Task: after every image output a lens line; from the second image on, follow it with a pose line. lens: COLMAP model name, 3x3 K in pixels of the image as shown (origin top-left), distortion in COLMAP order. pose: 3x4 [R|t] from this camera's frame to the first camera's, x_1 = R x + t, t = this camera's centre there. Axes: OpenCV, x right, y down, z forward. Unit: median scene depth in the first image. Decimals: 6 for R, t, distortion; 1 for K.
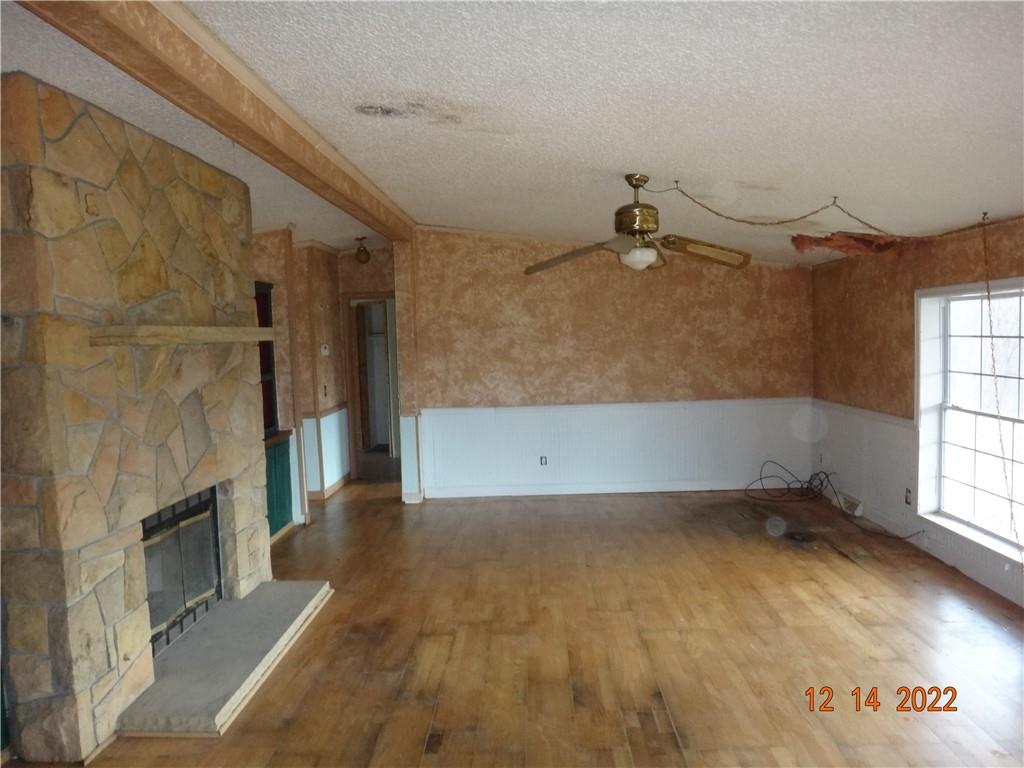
lens RADIAL K [[721.2, 0, 512.4], [0, 721.2, 387.5], [0, 0, 1]] dist [-0.038507, 0.002512]
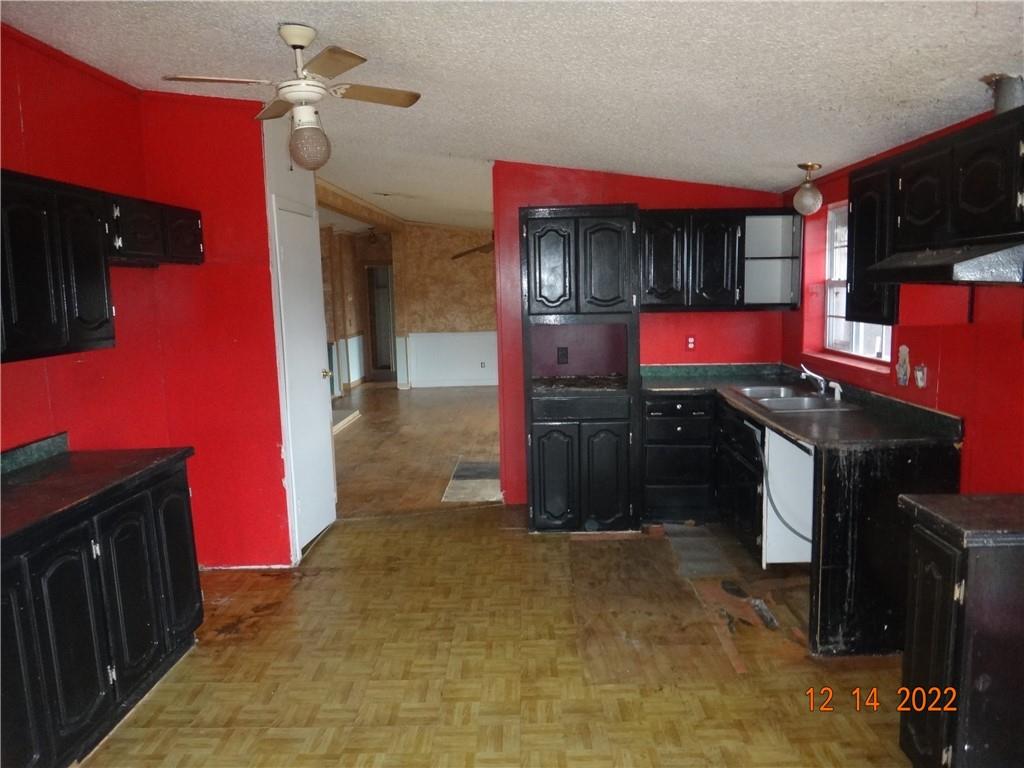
lens RADIAL K [[721.2, 0, 510.9], [0, 721.2, 385.3], [0, 0, 1]] dist [-0.038507, 0.002512]
pose [[0.999953, 0.005115, -0.008258, 0.172884], [-0.004625, 0.998292, 0.058235, 0.073269], [0.008541, -0.058194, 0.998269, -0.930430]]
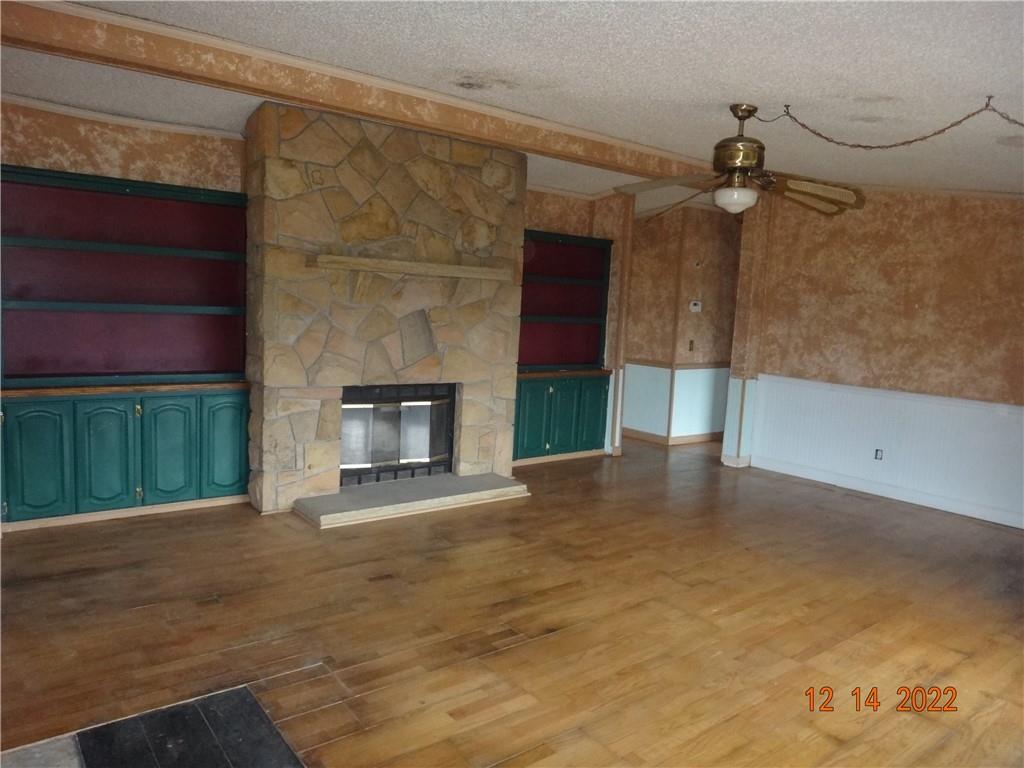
lens RADIAL K [[721.2, 0, 510.6], [0, 721.2, 389.0], [0, 0, 1]] dist [-0.038507, 0.002512]
pose [[0.639026, 0.153045, -0.753806, 0.554367], [-0.125716, 0.987609, 0.093940, 0.001756], [0.758842, 0.034736, 0.650348, 0.176626]]
